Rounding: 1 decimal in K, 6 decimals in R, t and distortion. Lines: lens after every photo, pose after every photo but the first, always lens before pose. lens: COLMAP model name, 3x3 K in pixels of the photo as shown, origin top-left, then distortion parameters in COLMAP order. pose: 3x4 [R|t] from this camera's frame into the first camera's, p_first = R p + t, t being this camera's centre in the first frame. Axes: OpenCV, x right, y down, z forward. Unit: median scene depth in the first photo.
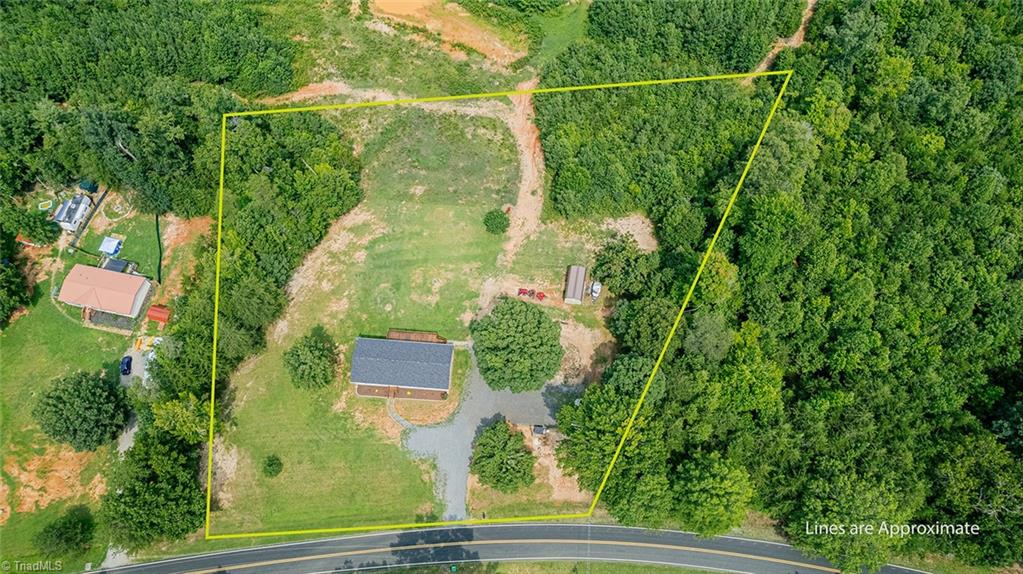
lens RADIAL K [[660.6, 0, 511.5], [0, 660.6, 287.0], [0, 0, 1]] dist [-0.018664, -0.000851]
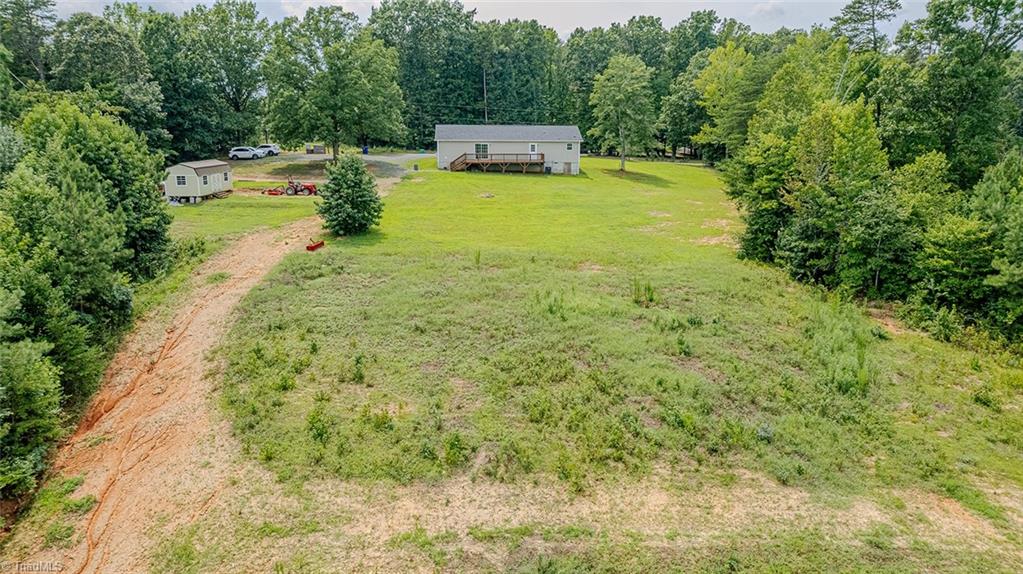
lens RADIAL K [[657.7, 0, 513.1], [0, 657.7, 283.3], [0, 0, 1]] dist [-0.073666, 0.074438]
pose [[-0.988193, 0.036657, -0.148763, -0.056645], [-0.141748, 0.149790, 0.978504, -0.466534], [0.058152, 0.988038, -0.142826, 1.089139]]
